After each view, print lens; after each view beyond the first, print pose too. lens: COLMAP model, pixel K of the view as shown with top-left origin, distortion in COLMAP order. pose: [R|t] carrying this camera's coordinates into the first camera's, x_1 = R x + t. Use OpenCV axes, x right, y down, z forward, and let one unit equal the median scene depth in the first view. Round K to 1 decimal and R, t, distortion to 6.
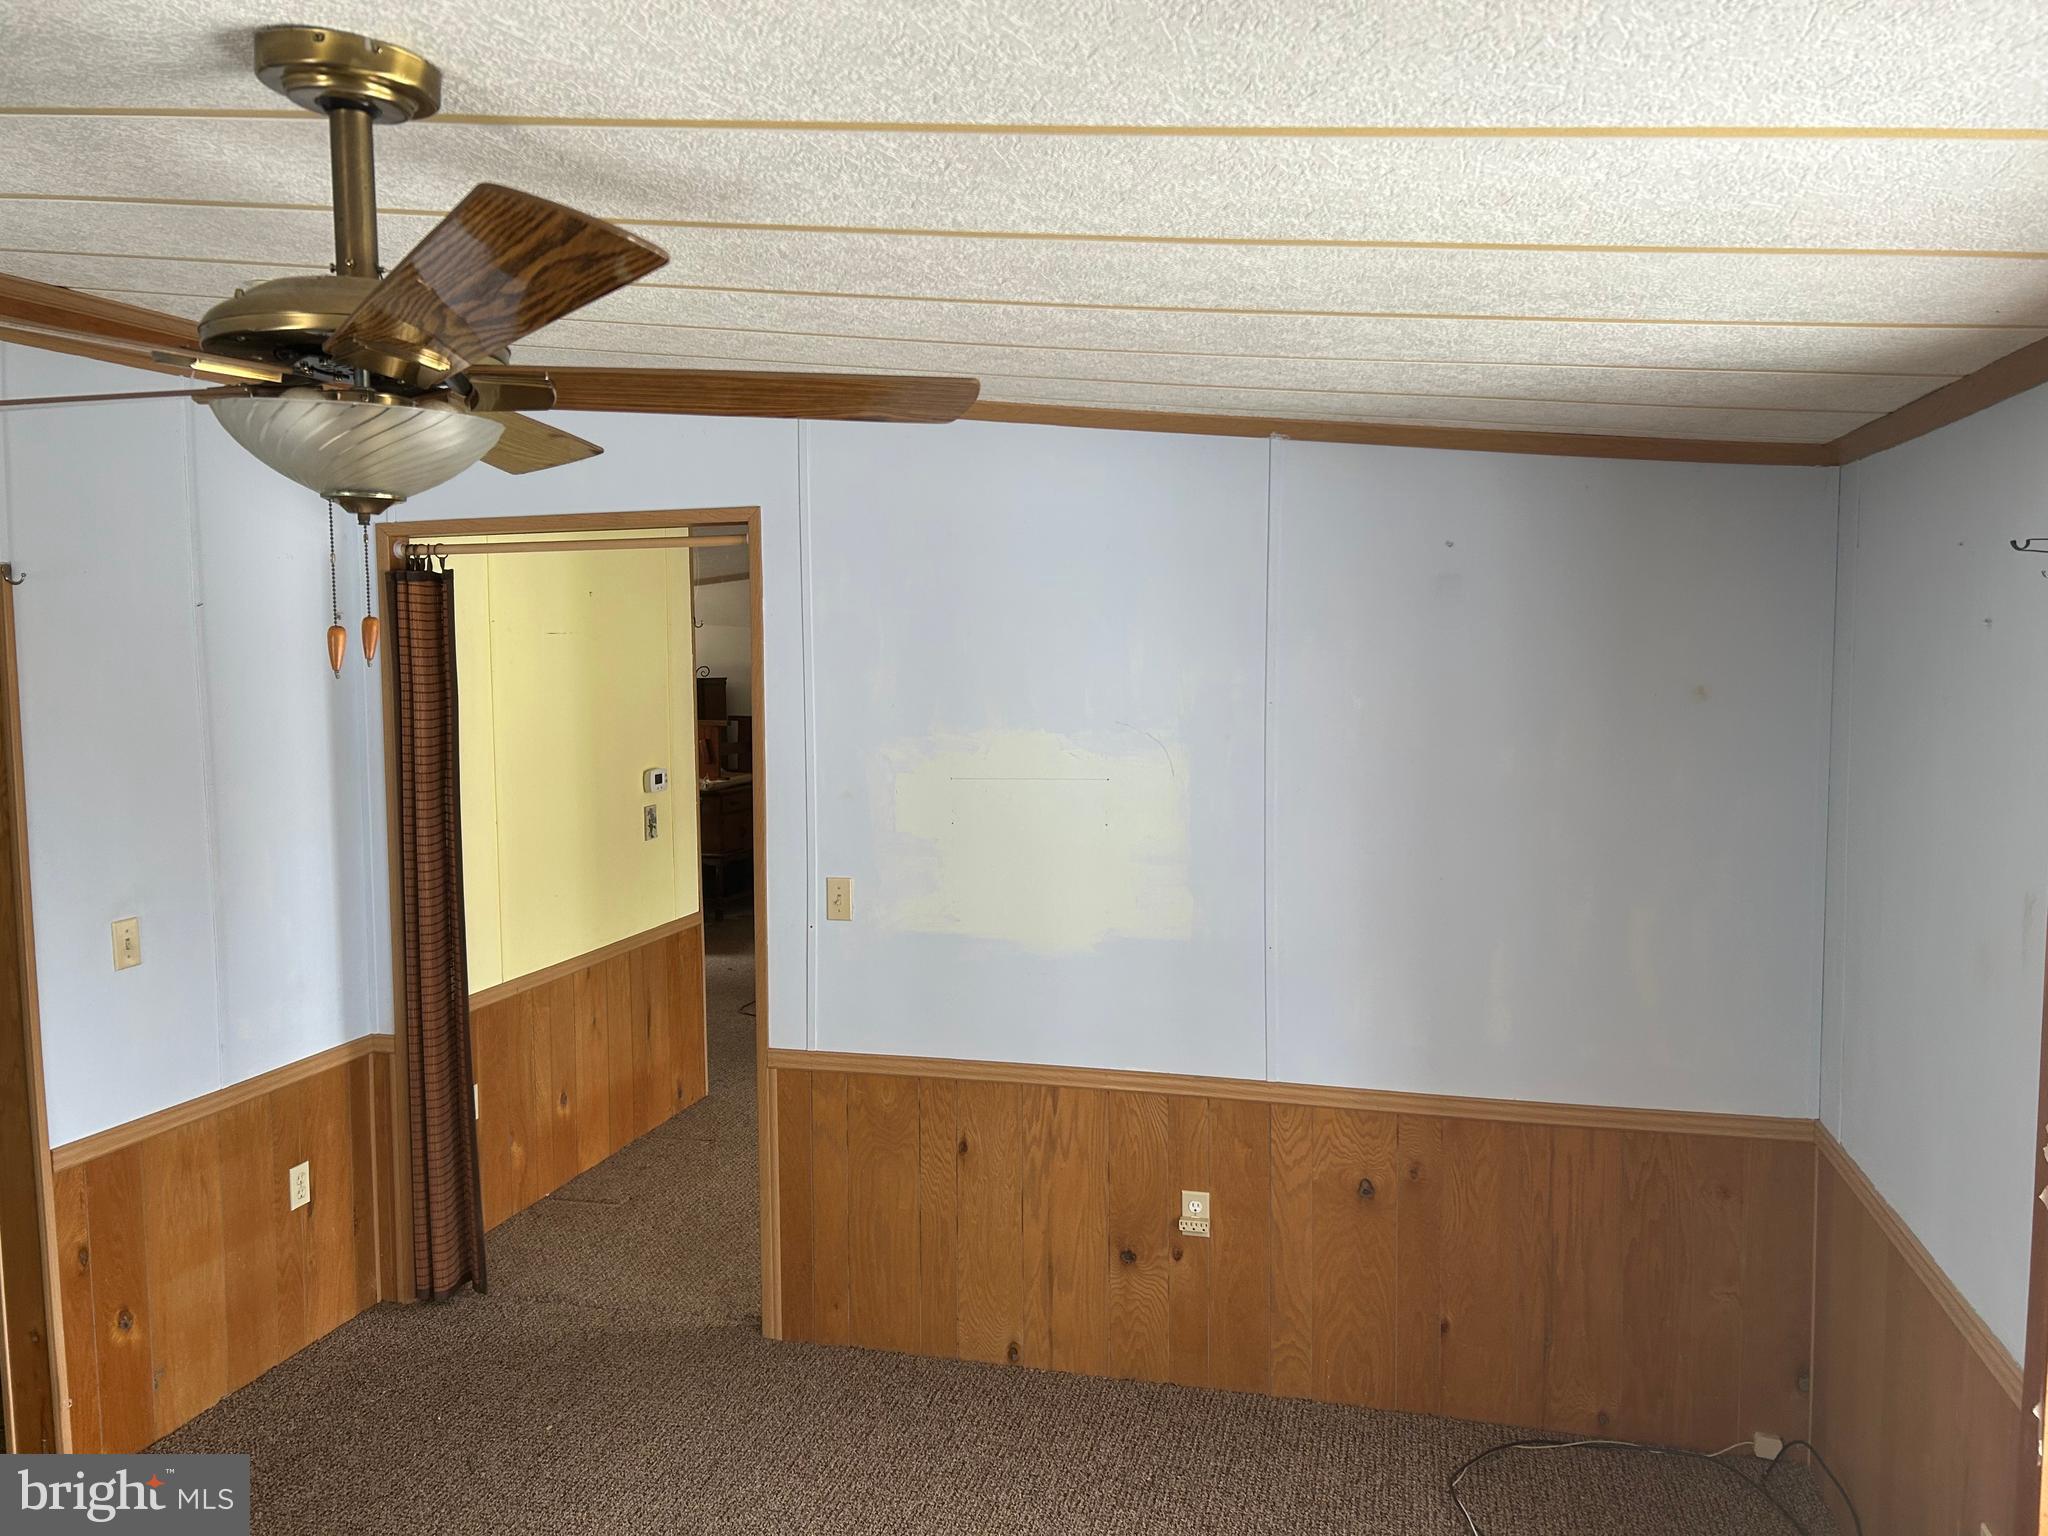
lens RADIAL K [[1530.3, 0, 1020.4], [0, 1530.3, 754.1], [0, 0, 1]] dist [0.061484, -0.070614]
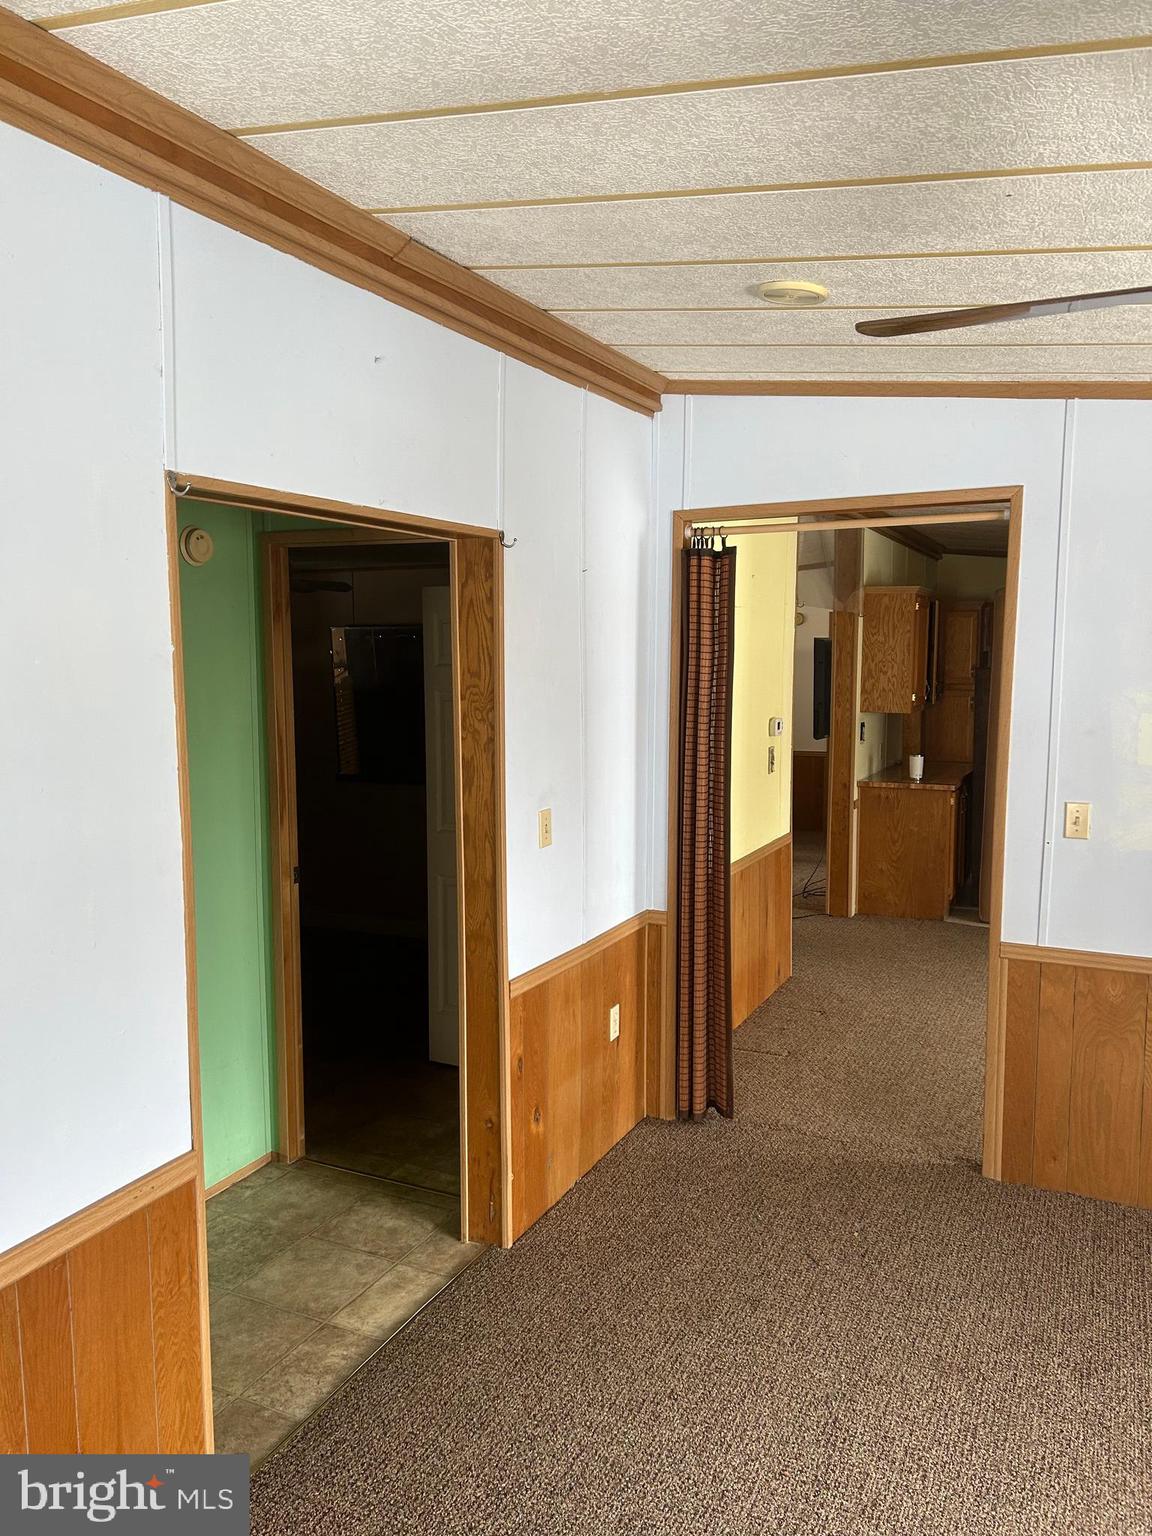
lens RADIAL K [[1147.7, 0, 563.9], [0, 1147.7, 757.4], [0, 0, 1]] dist [0.061484, -0.070614]
pose [[0.981839, 0.030005, -0.187330, -0.321442], [-0.025786, 0.999357, 0.024918, 0.032266], [0.187958, -0.019635, 0.981981, 0.046252]]
